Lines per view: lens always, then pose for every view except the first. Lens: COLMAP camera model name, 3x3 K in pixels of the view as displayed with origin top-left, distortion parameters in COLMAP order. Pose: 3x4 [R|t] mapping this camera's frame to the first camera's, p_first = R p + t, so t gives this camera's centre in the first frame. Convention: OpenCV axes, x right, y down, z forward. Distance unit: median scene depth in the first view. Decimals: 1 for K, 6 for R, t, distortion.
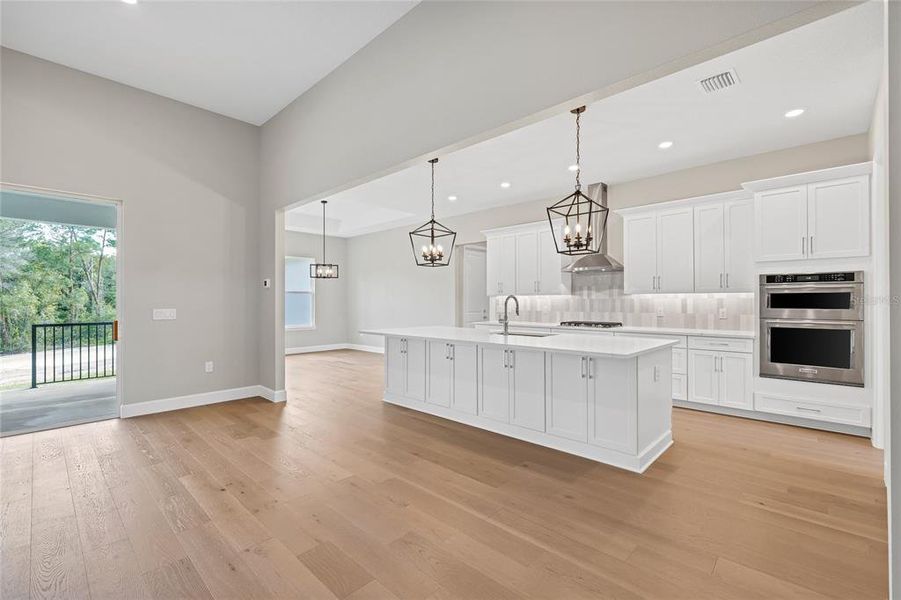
lens RADIAL K [[383.9, 0, 473.6], [0, 383.9, 300.4], [0, 0, 1]] dist [0.000617, 0.000201]
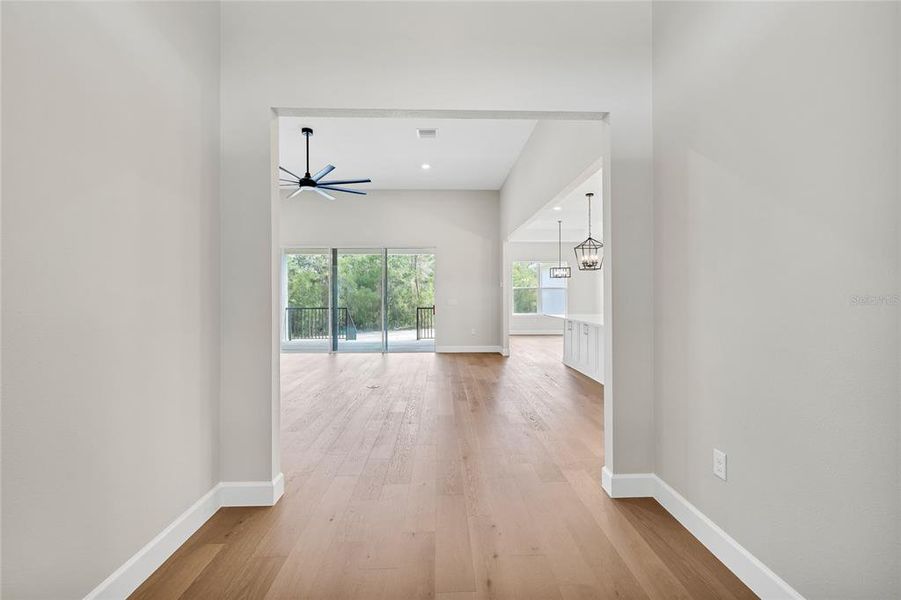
lens RADIAL K [[402.1, 0, 450.5], [0, 402.1, 300.0], [0, 0, 1]] dist [0.001448, 0.000045]
pose [[0.678603, 0.006558, -0.734476, 0.614235], [0.004388, 0.999906, 0.012982, -0.003352], [0.734492, -0.012032, 0.678510, -0.350350]]
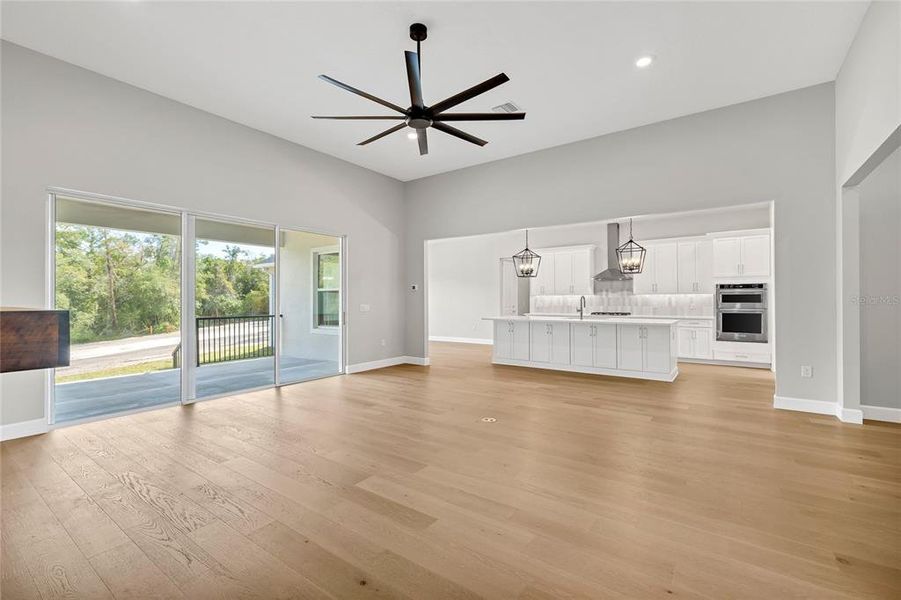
lens RADIAL K [[384.9, 0, 458.5], [0, 384.9, 297.6], [0, 0, 1]] dist [-0.002279, -0.000161]
pose [[0.991550, -0.001313, 0.129720, -0.599947], [0.001692, 0.999995, -0.002814, -0.000425], [-0.129715, 0.003010, 0.991547, -0.553566]]
